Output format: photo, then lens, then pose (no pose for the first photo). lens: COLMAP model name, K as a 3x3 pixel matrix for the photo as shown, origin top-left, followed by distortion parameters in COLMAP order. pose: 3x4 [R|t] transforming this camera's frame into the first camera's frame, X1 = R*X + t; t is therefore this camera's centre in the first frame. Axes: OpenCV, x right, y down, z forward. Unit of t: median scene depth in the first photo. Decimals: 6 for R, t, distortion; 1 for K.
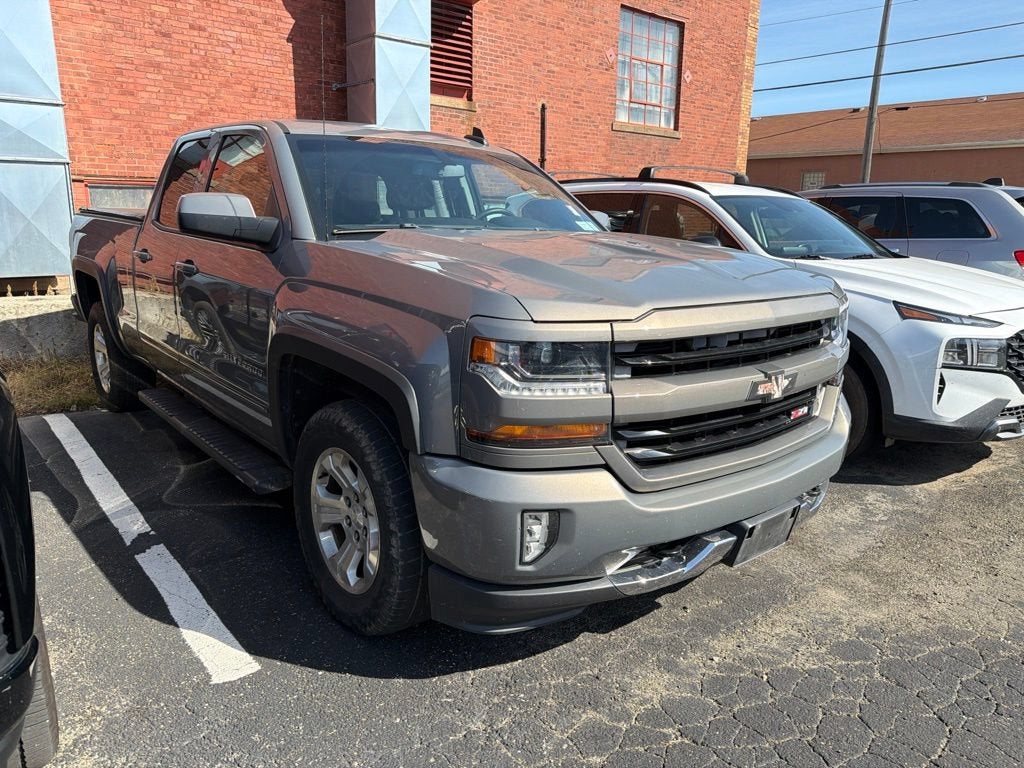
lens RADIAL K [[707.6, 0, 547.9], [0, 707.6, 389.6], [0, 0, 1]] dist [0.002318, -0.013147]
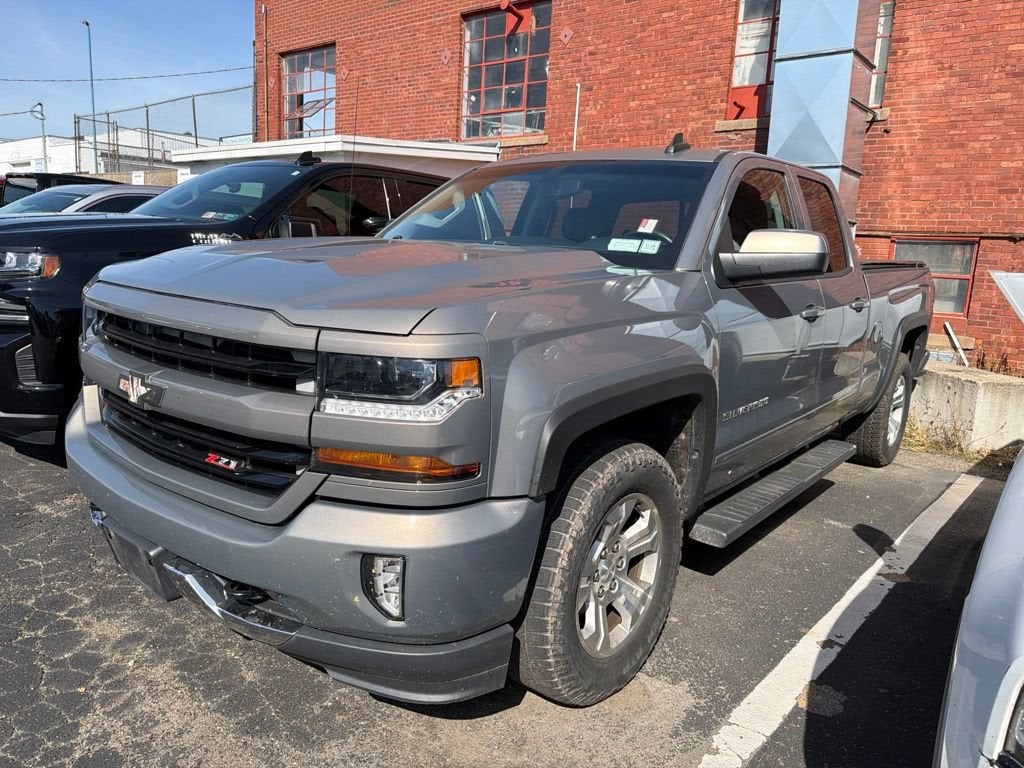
lens RADIAL K [[721.9, 0, 500.9], [0, 721.9, 402.2], [0, 0, 1]] dist [-0.022552, -0.002316]
pose [[0.193208, 0.184097, -0.963732, 0.272058], [-0.263793, 0.955819, 0.129700, -0.048504], [0.945031, 0.229167, 0.233235, 0.262869]]
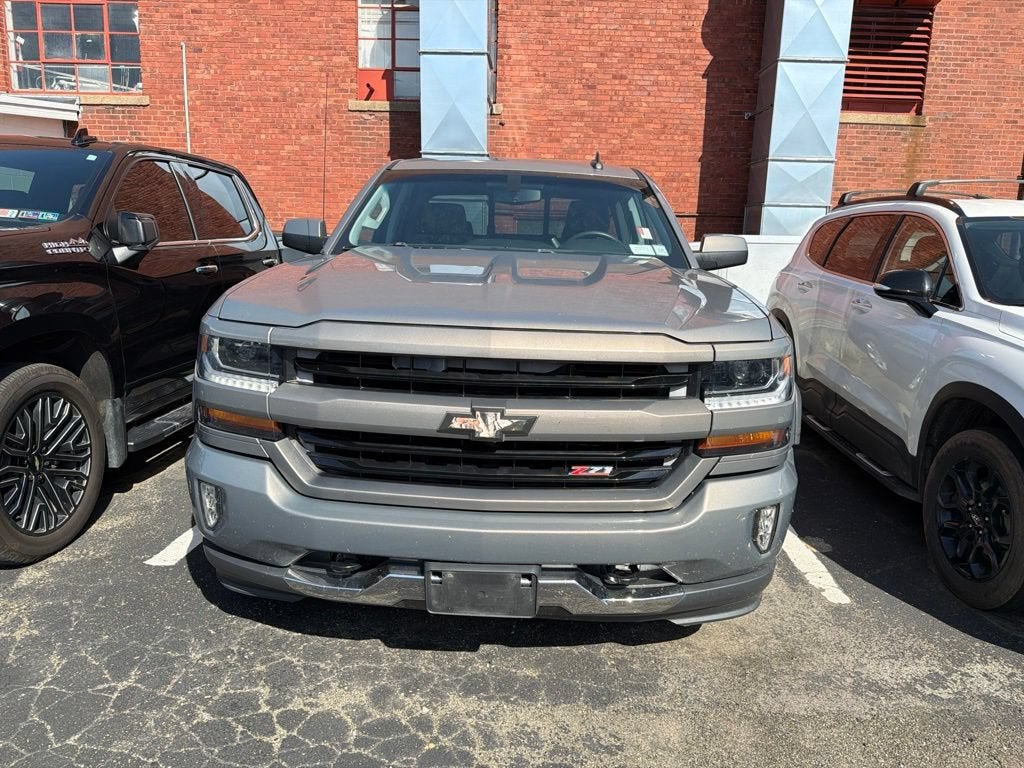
lens RADIAL K [[728.7, 0, 516.8], [0, 728.7, 384.4], [0, 0, 1]] dist [0.000740, -0.028623]
pose [[0.747313, 0.132128, -0.651204, 0.201763], [-0.167437, 0.985851, 0.007879, -0.014512], [0.643031, 0.103147, 0.758862, 0.071824]]
